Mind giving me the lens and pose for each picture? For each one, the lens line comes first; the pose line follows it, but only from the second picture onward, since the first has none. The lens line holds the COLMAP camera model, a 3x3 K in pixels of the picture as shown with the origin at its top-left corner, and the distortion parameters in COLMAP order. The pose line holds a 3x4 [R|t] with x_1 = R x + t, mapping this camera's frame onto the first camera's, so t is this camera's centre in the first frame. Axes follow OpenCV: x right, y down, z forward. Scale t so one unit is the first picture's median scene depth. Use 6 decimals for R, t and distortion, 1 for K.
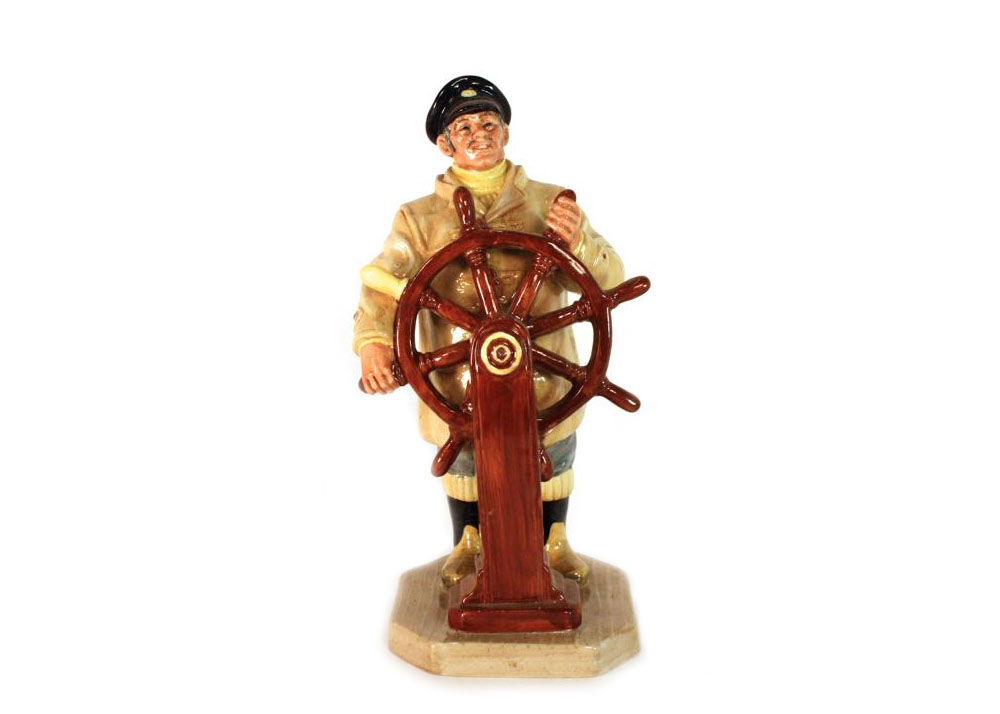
lens RADIAL K [[1459.0, 0, 502.4], [0, 1459.0, 357.2], [0, 0, 1]] dist [-0.027510, 0.000000]
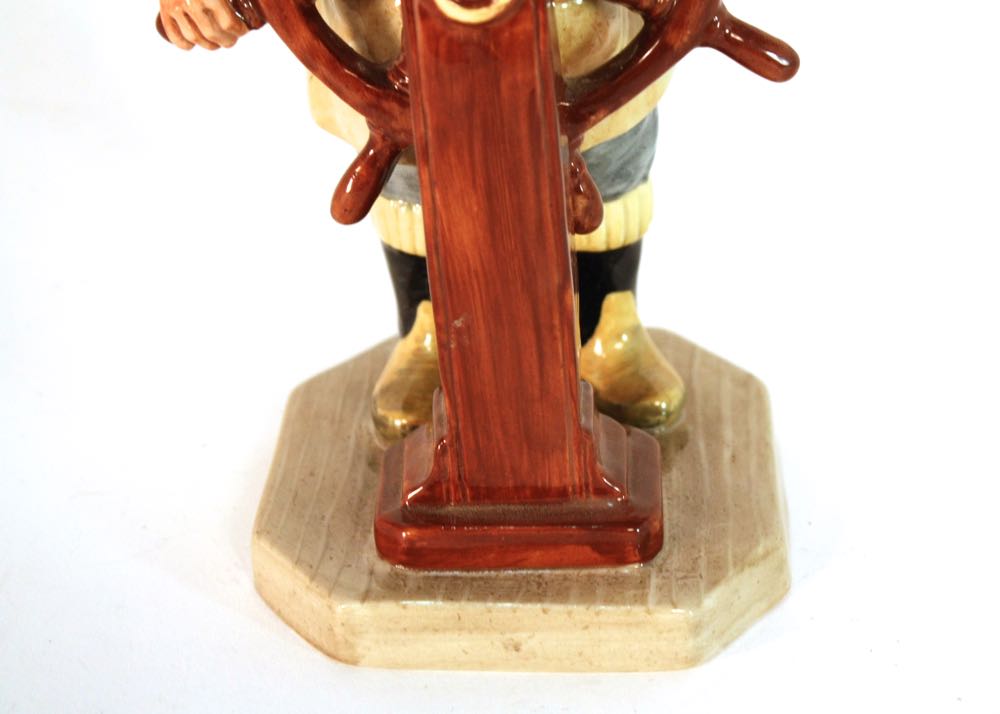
lens RADIAL K [[2345.4, 0, 543.1], [0, 2345.4, 355.3], [0, 0, 1]] dist [0.042803, 0.000000]
pose [[0.999792, -0.007571, -0.018962, 0.030725], [0.012257, 0.965292, 0.260886, -0.069496], [0.016328, -0.261064, 0.965183, 0.297784]]
